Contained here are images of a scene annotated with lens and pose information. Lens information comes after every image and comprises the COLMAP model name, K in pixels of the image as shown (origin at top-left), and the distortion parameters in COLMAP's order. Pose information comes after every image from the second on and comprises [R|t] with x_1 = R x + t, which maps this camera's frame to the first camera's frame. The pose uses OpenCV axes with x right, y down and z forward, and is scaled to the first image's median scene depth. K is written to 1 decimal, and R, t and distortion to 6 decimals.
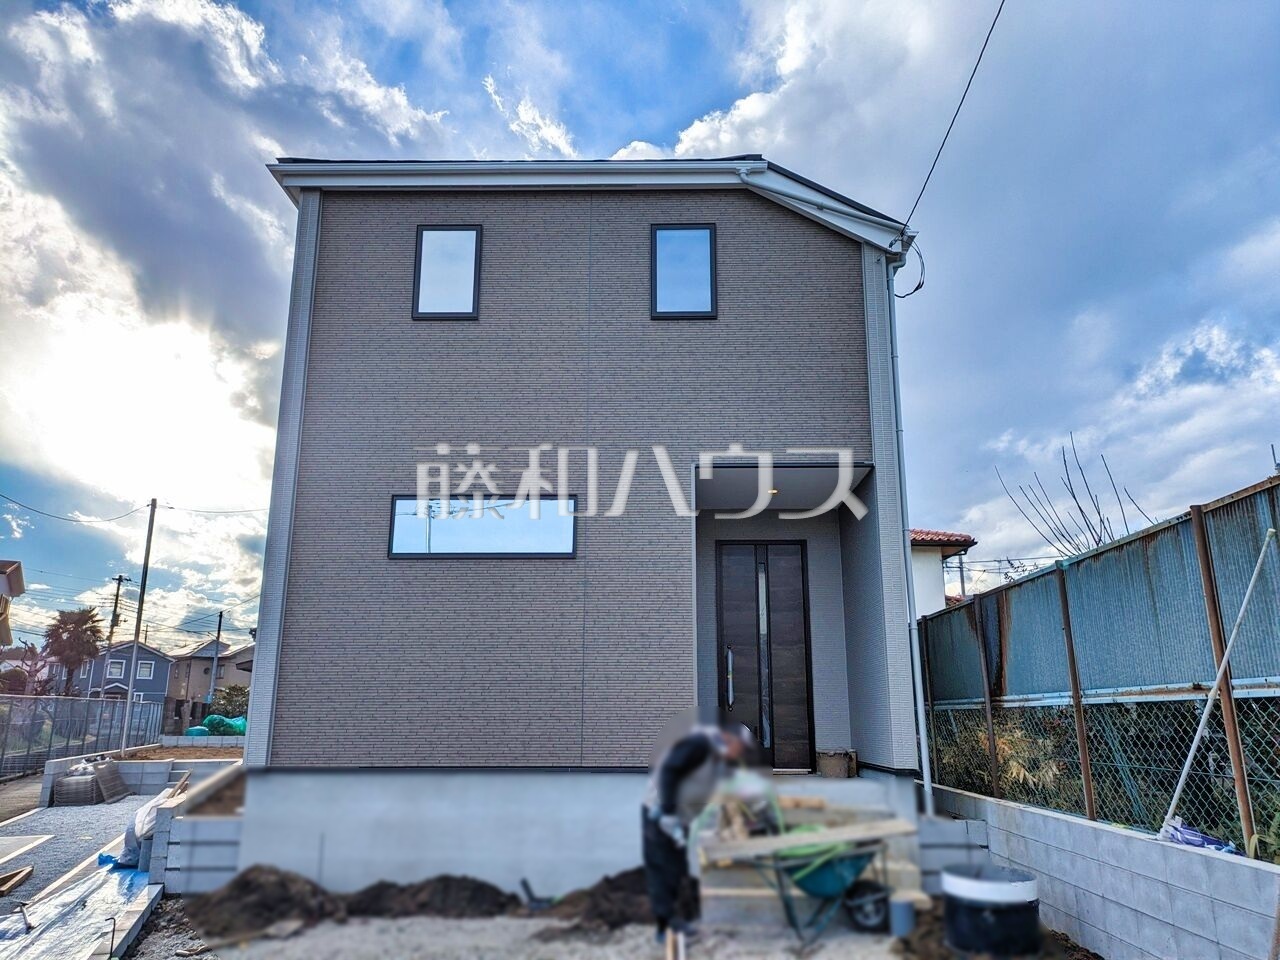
lens RADIAL K [[948.8, 0, 640.0], [0, 948.8, 480.0], [0, 0, 1]] dist [0.075829, -0.059661]
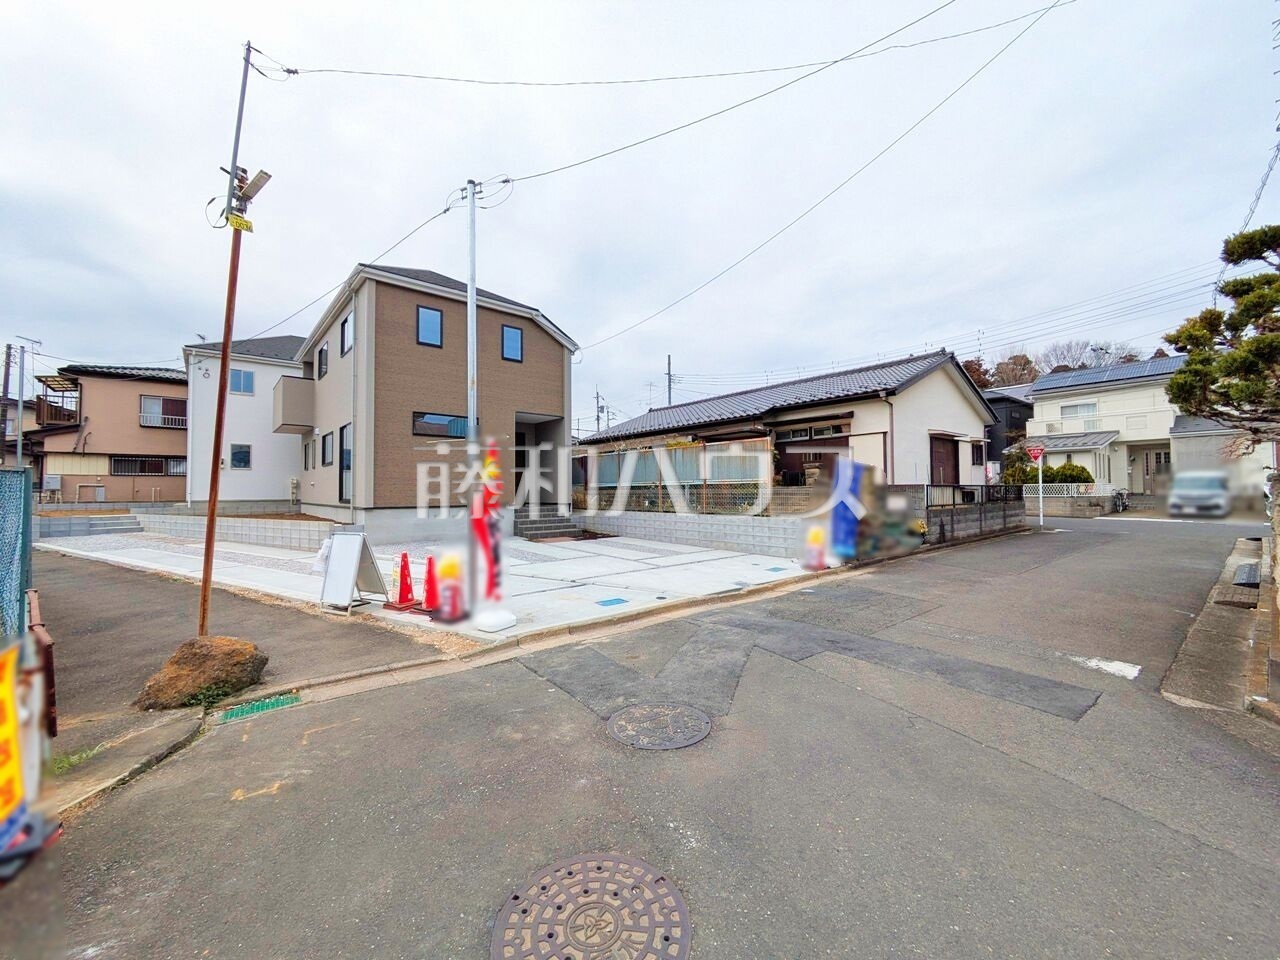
lens RADIAL K [[514.5, 0, 640.0], [0, 514.5, 480.0], [0, 0, 1]] dist [-0.001188, 0.005755]
pose [[0.739940, 0.007747, 0.672629, -0.744493], [-0.156303, 0.974545, 0.160720, -0.127435], [-0.654262, -0.224057, 0.722315, -0.518776]]
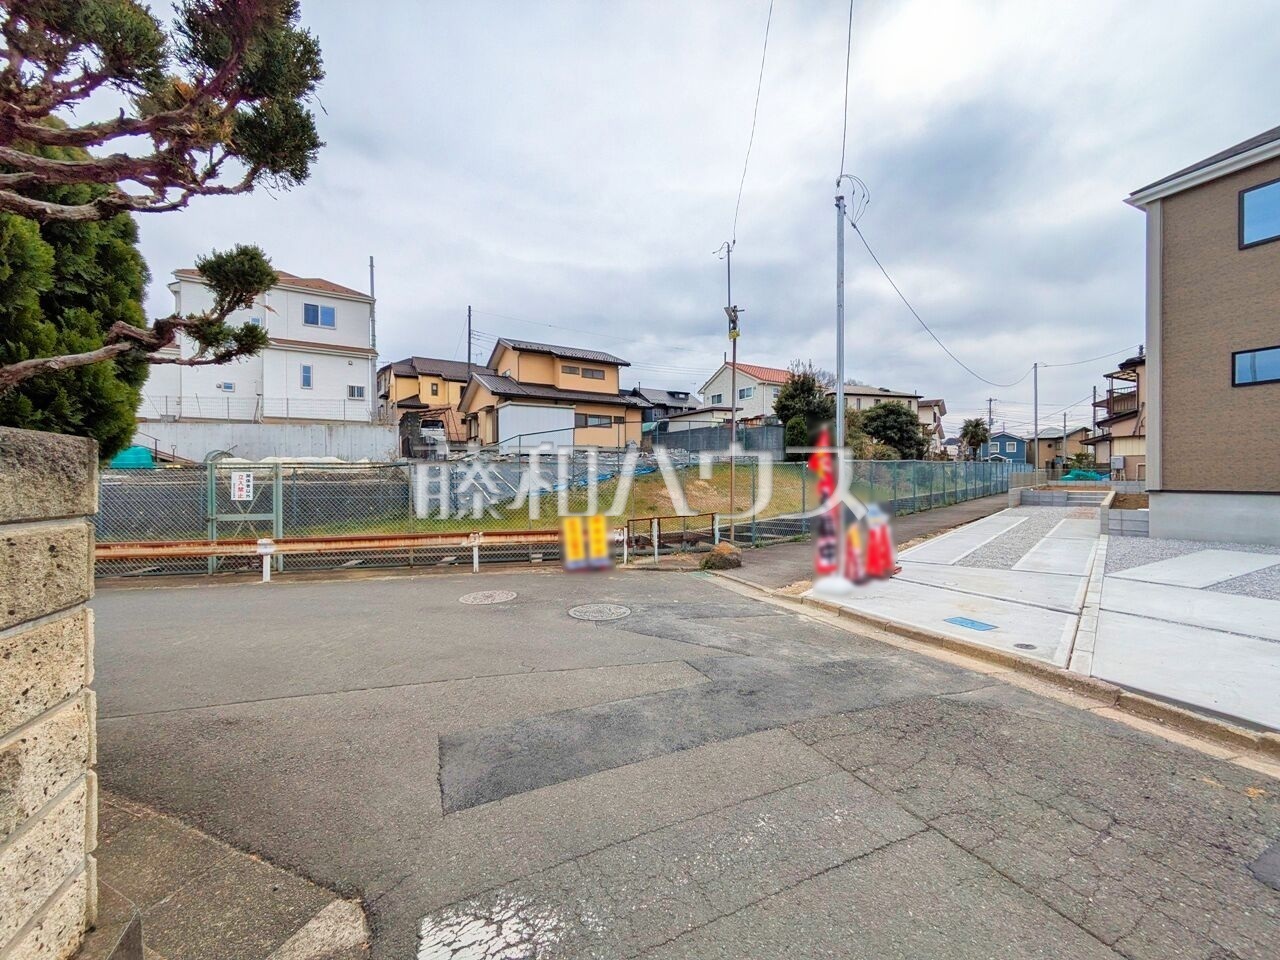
lens RADIAL K [[498.4, 0, 640.0], [0, 498.4, 480.0], [0, 0, 1]] dist [0.000268, 0.000038]
pose [[0.456585, 0.000413, -0.889680, 0.077820], [0.223539, 0.967867, 0.115170, -0.111919], [0.861139, -0.251463, 0.441821, -0.483879]]
